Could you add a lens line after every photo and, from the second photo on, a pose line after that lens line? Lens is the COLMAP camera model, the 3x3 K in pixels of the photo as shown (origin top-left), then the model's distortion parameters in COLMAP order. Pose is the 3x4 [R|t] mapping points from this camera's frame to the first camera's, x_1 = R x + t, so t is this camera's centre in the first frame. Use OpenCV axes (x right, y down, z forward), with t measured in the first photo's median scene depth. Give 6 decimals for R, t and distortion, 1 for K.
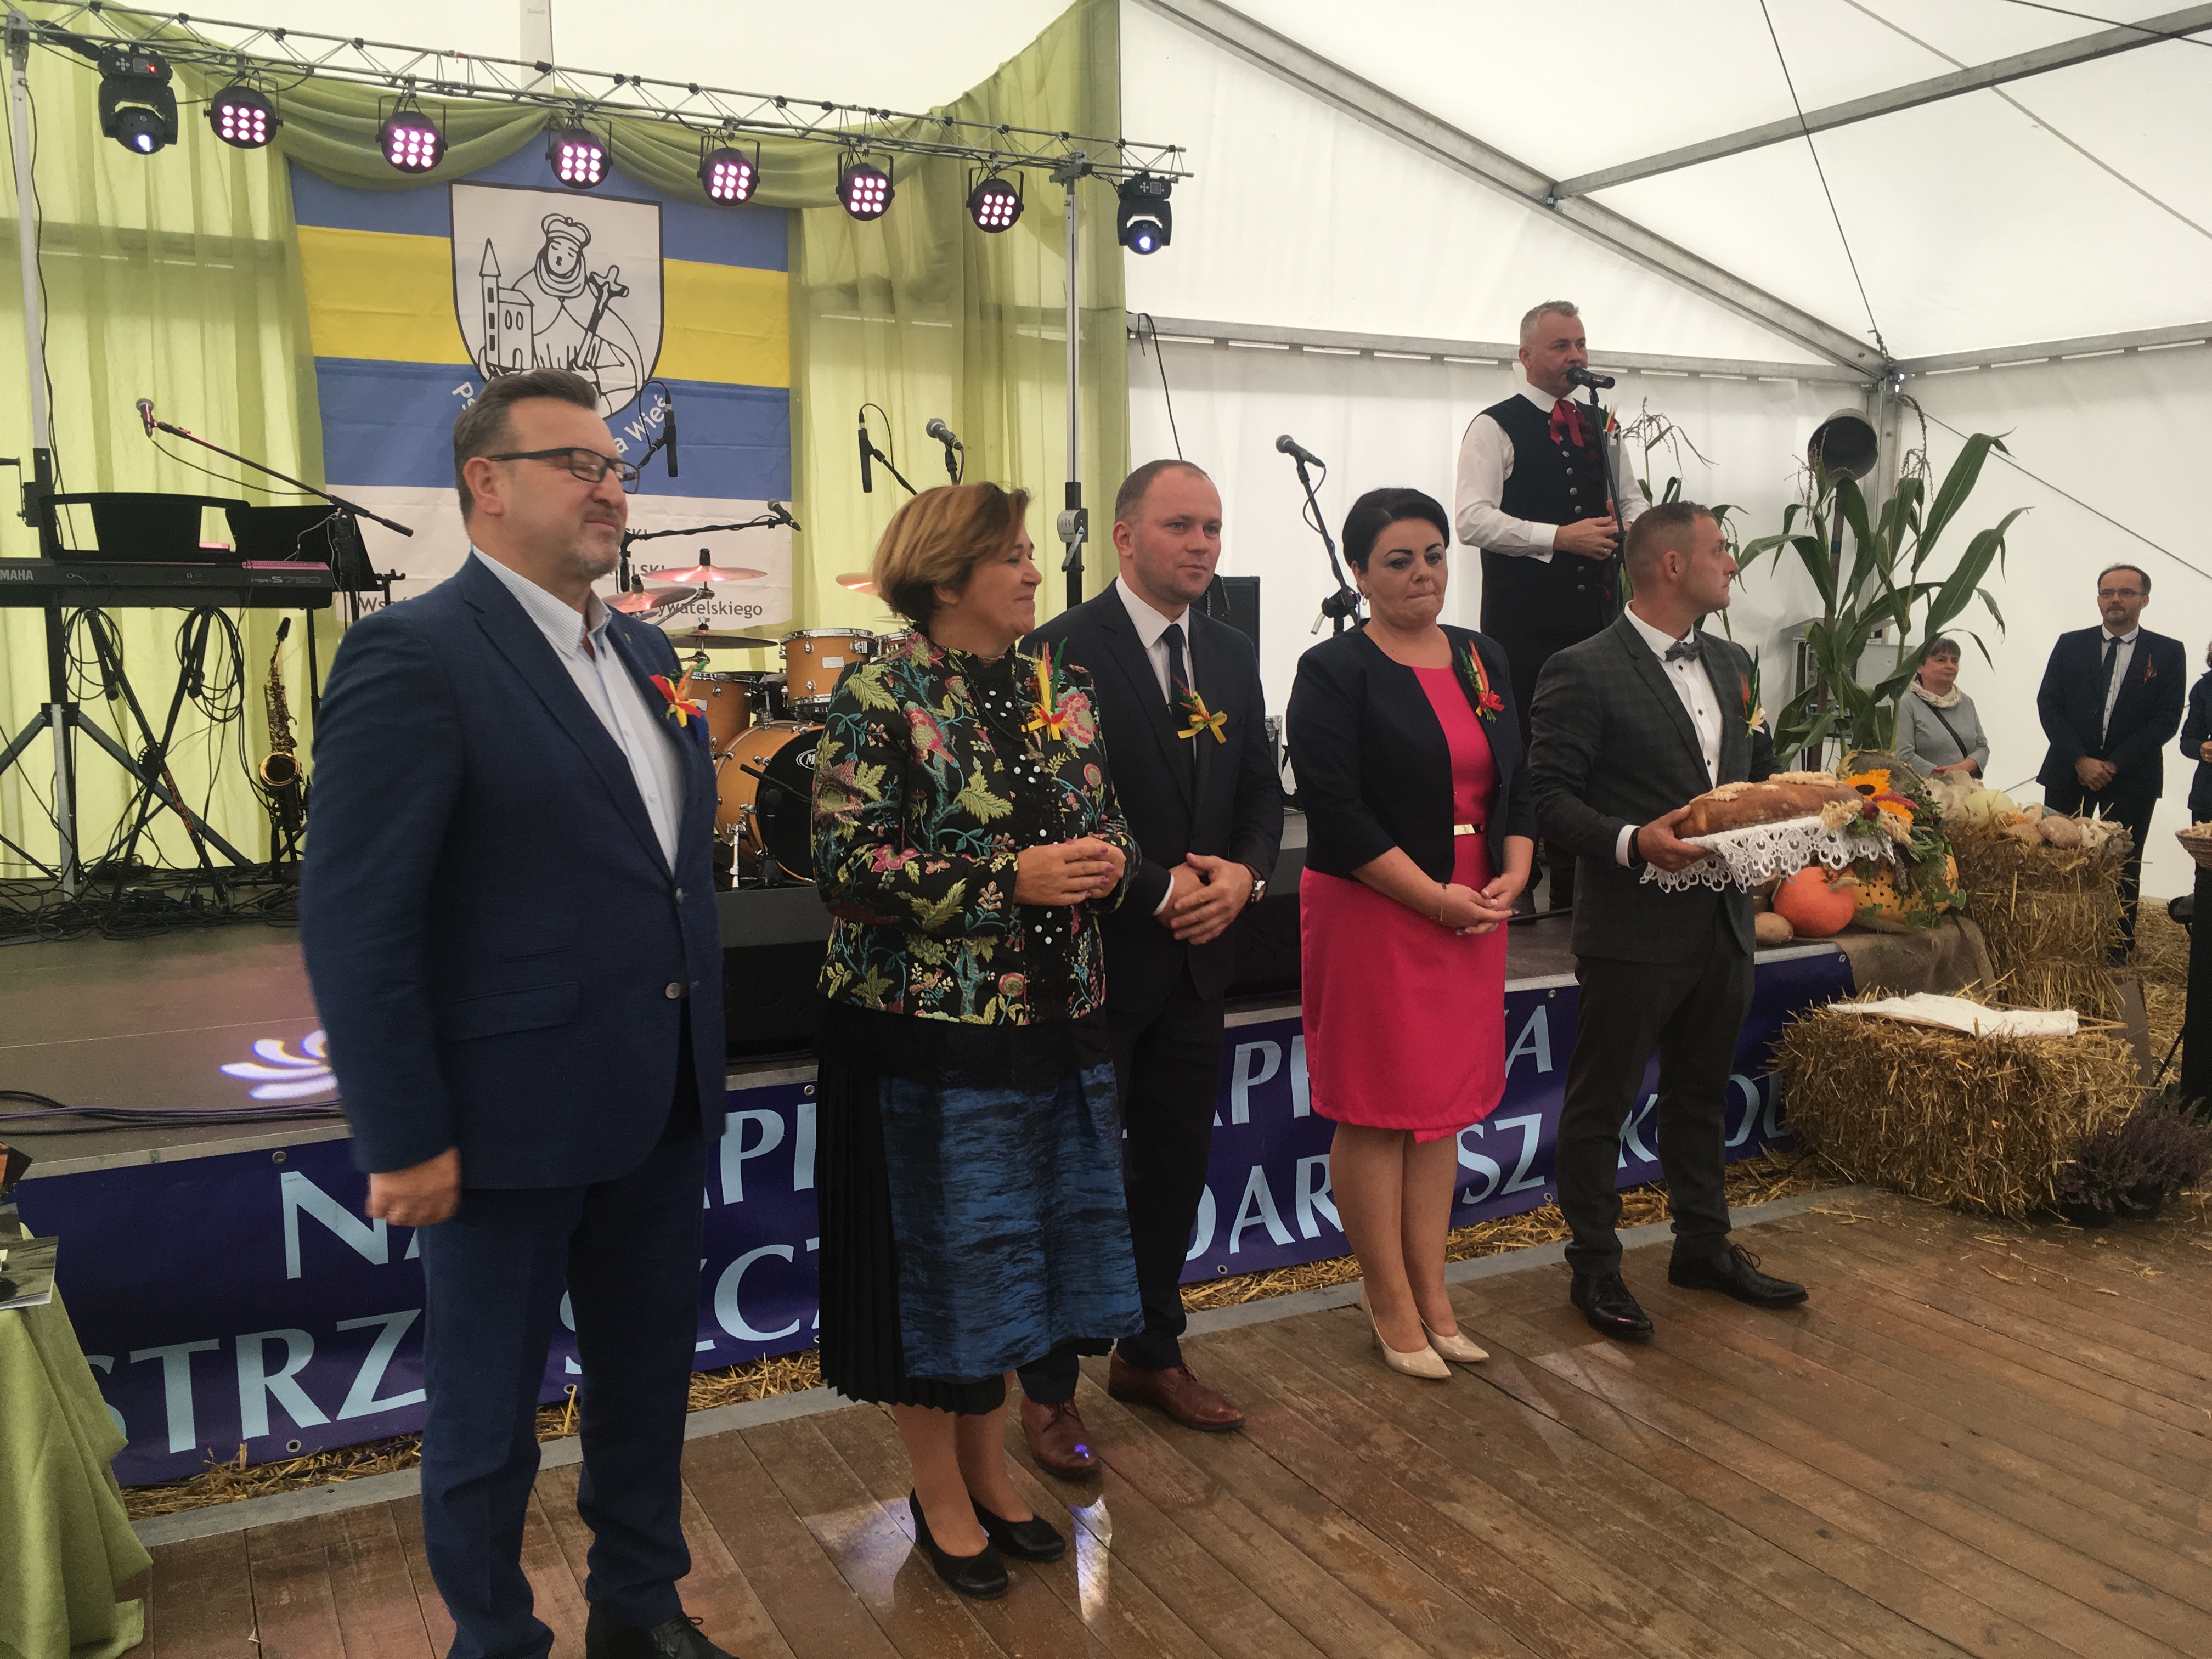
lens RADIAL K [[1886.1, 0, 1094.1], [0, 1886.1, 833.0], [0, 0, 1]] dist [0.091833, -0.122912]
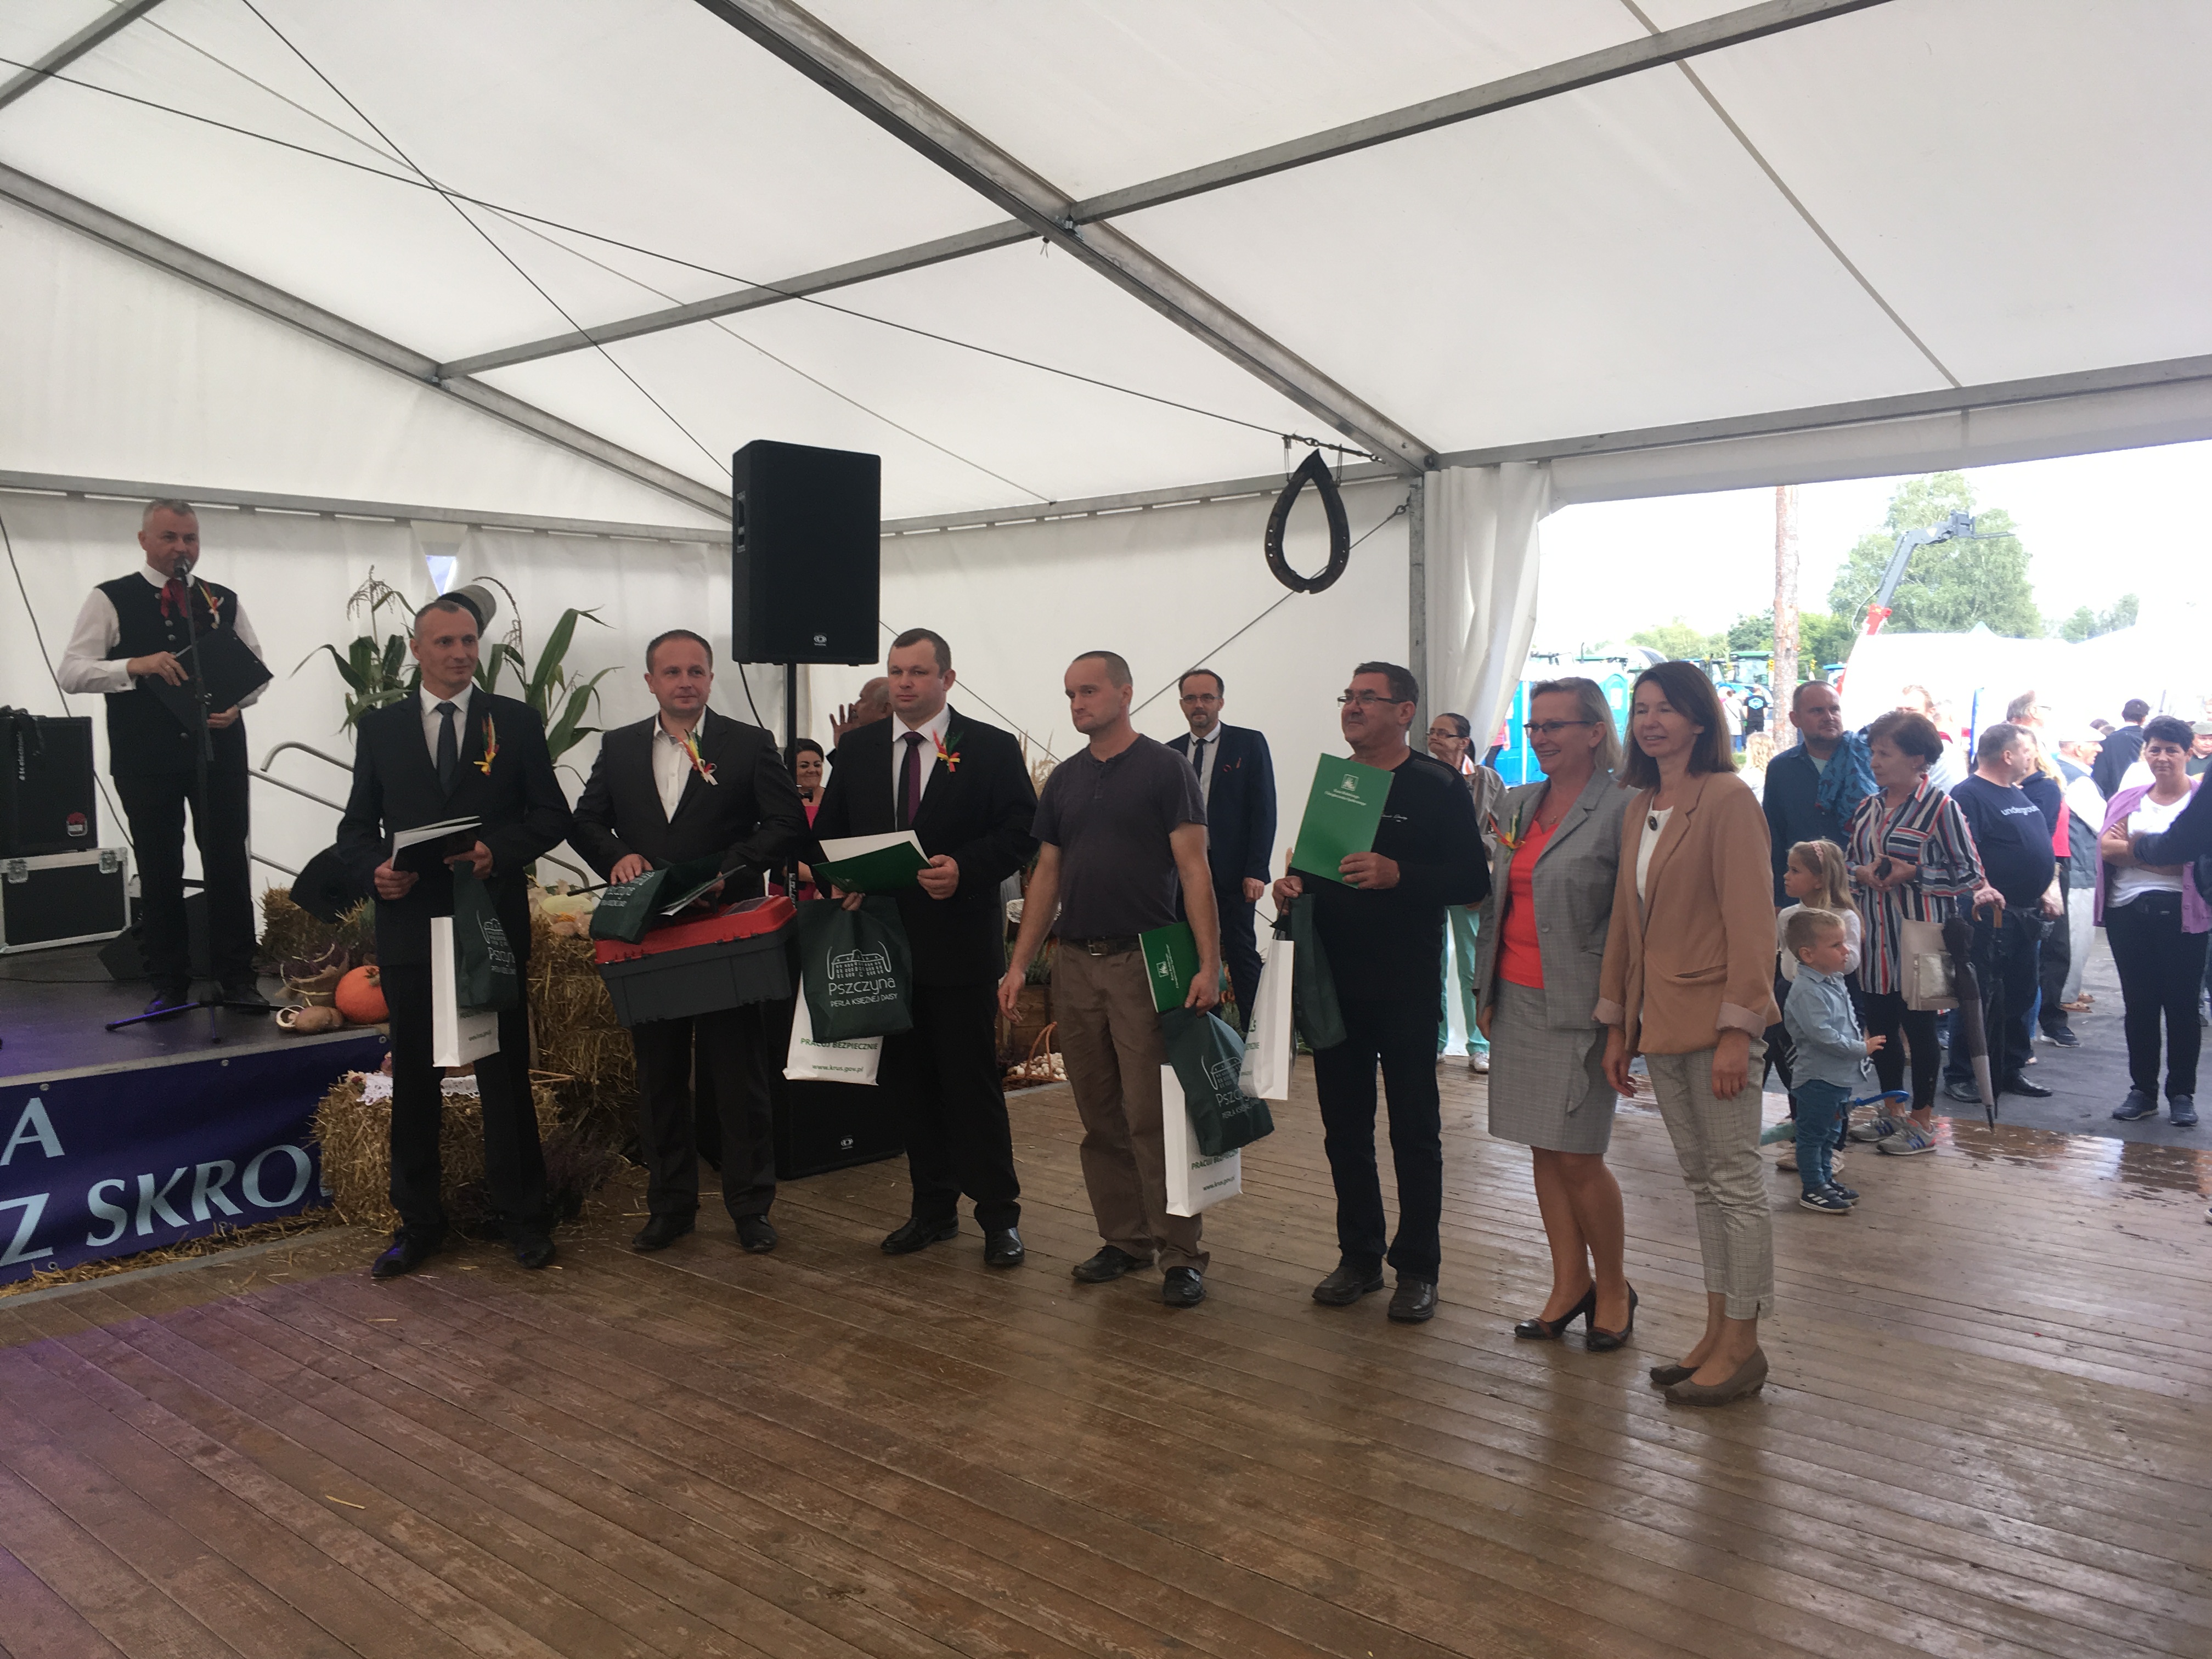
lens RADIAL K [[1886.1, 0, 1091.4], [0, 1886.1, 831.4], [0, 0, 1]] dist [0.091833, -0.122912]
pose [[0.945210, -0.027358, 0.325314, 0.312285], [0.047937, 0.997312, -0.055410, 0.016297], [-0.322924, 0.067969, 0.943981, -0.213933]]
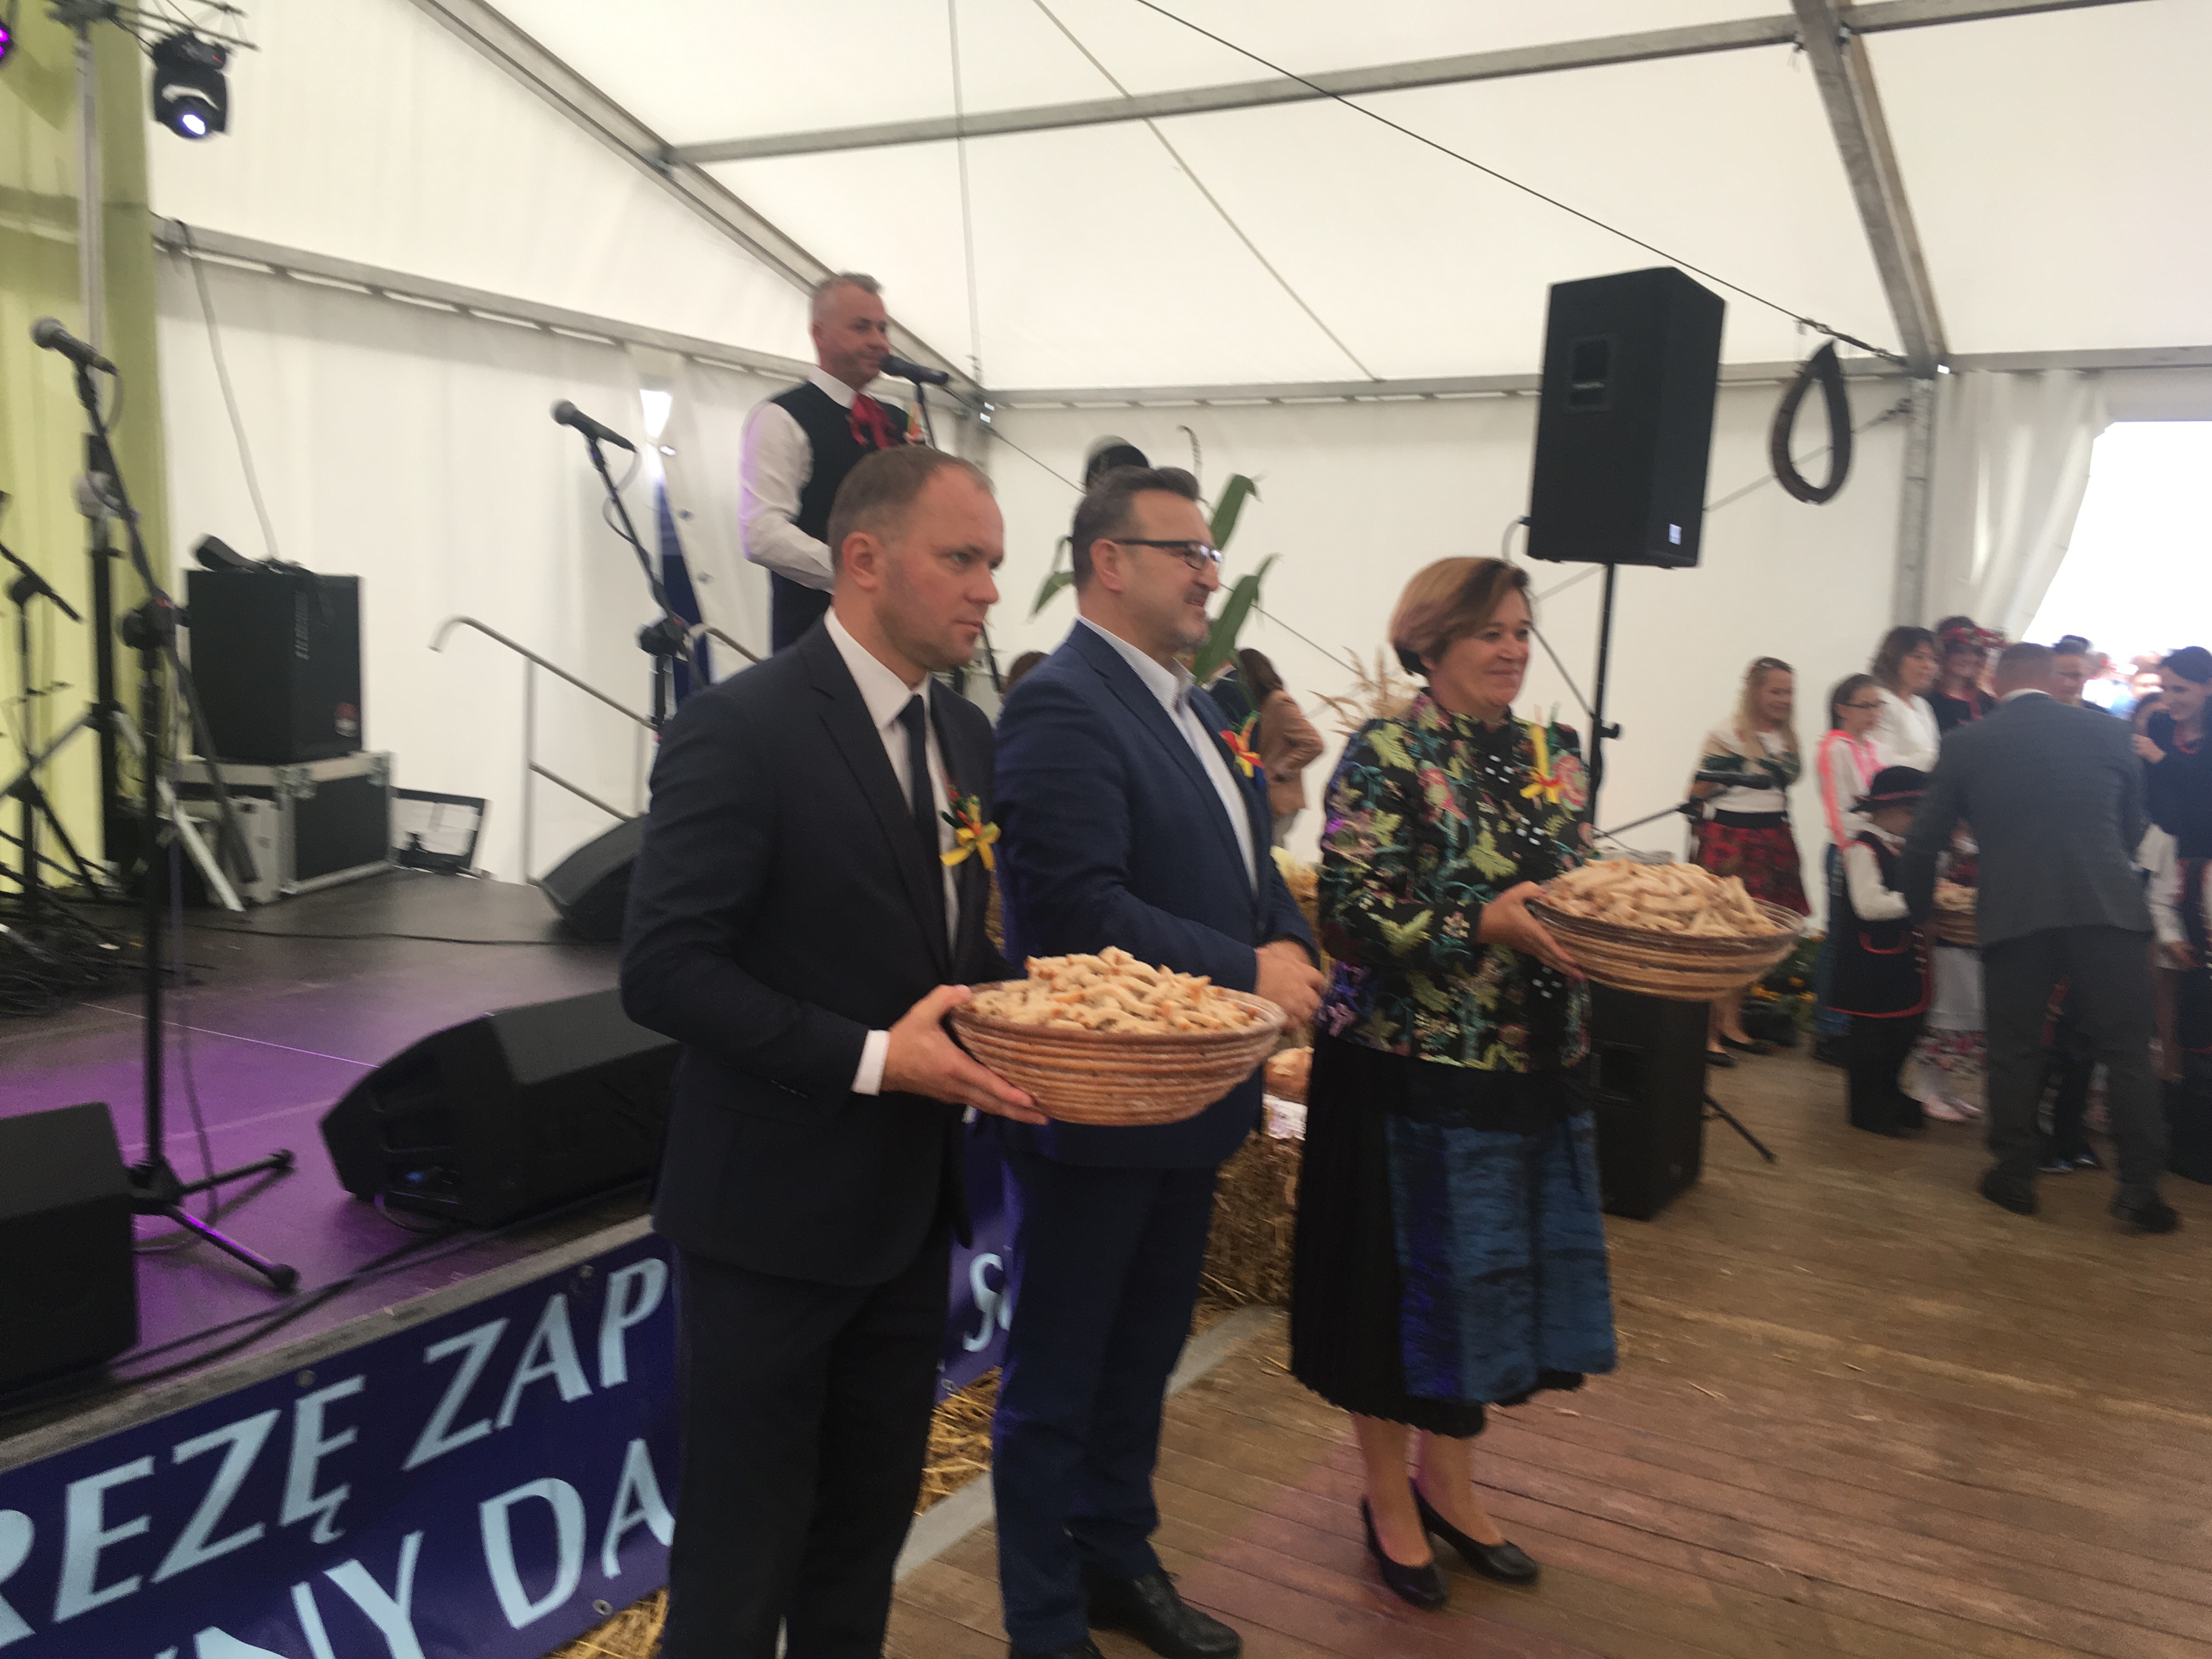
lens RADIAL K [[1886.1, 0, 1100.0], [0, 1886.1, 848.8], [0, 0, 1]] dist [0.091833, -0.122912]
pose [[0.852335, -0.028319, 0.522229, -0.080755], [0.024312, 0.999599, 0.014526, -0.030549], [-0.522431, 0.000315, 0.852681, 0.188673]]
